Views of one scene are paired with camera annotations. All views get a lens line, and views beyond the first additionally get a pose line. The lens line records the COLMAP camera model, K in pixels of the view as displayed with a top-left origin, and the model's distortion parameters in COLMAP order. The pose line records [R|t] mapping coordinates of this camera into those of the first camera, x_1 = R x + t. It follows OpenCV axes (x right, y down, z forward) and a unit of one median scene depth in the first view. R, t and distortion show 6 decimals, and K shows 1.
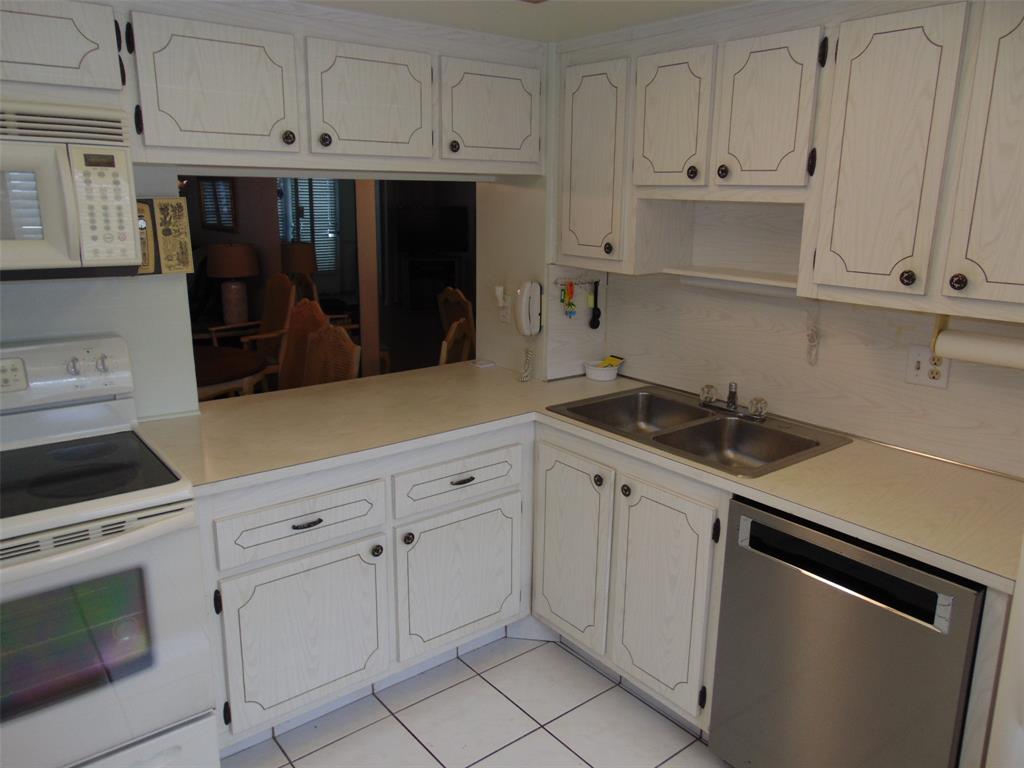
lens RADIAL K [[773.0, 0, 505.7], [0, 773.0, 384.3], [0, 0, 1]] dist [-0.020406, 0.049466]
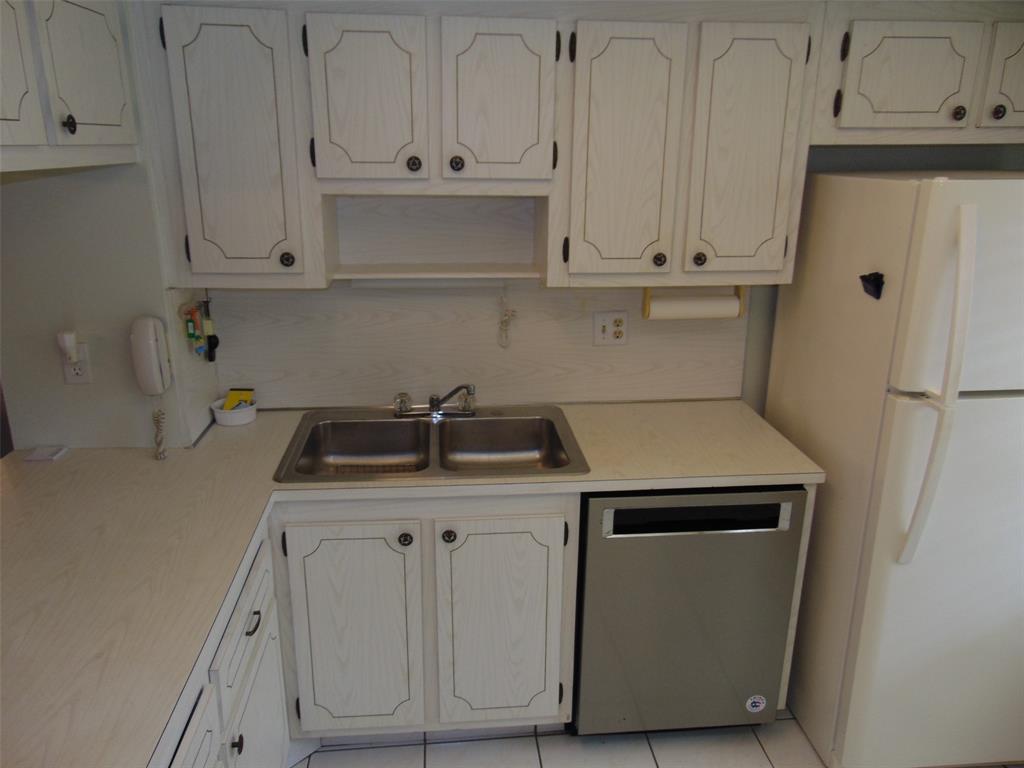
lens RADIAL K [[773.0, 0, 512.2], [0, 773.0, 386.0], [0, 0, 1]] dist [-0.020406, 0.049466]
pose [[0.530457, -0.262488, 0.806049, -0.464237], [0.202429, 0.962567, 0.180240, -0.168202], [-0.823188, 0.067558, 0.563736, 0.437182]]
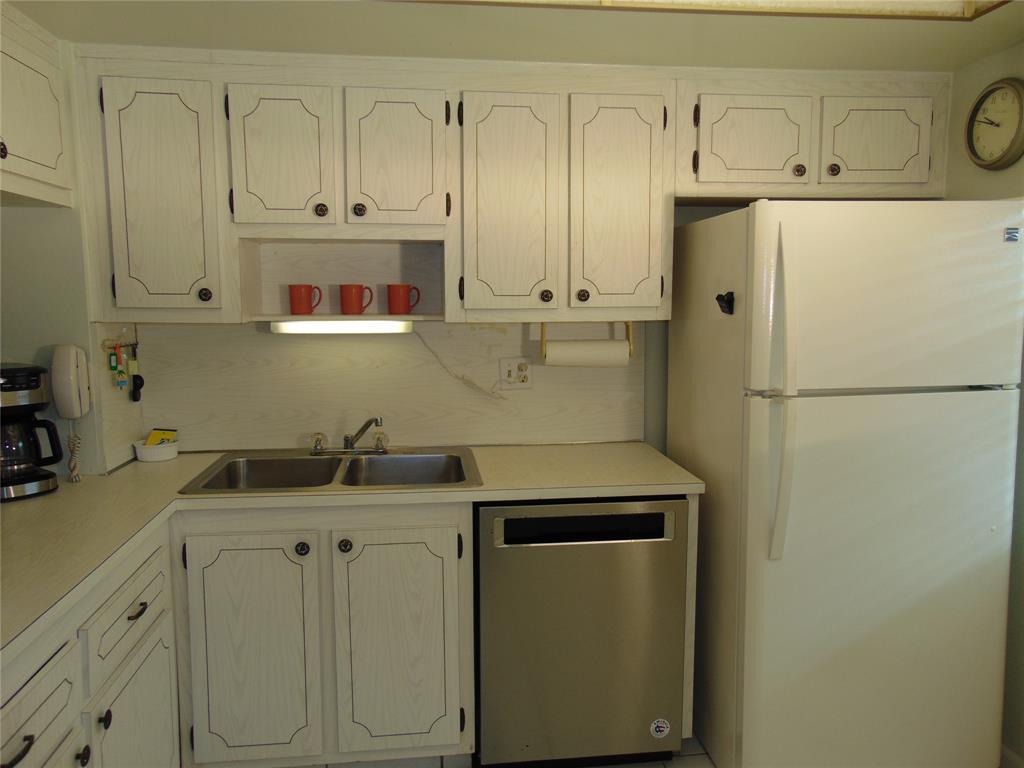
lens RADIAL K [[773.0, 0, 514.8], [0, 773.0, 385.6], [0, 0, 1]] dist [-0.020406, 0.049466]
pose [[0.510230, -0.112953, 0.852588, -0.494165], [0.216200, 0.976349, -0.000035, -0.003444], [-0.832420, 0.184347, 0.522583, 0.324009]]
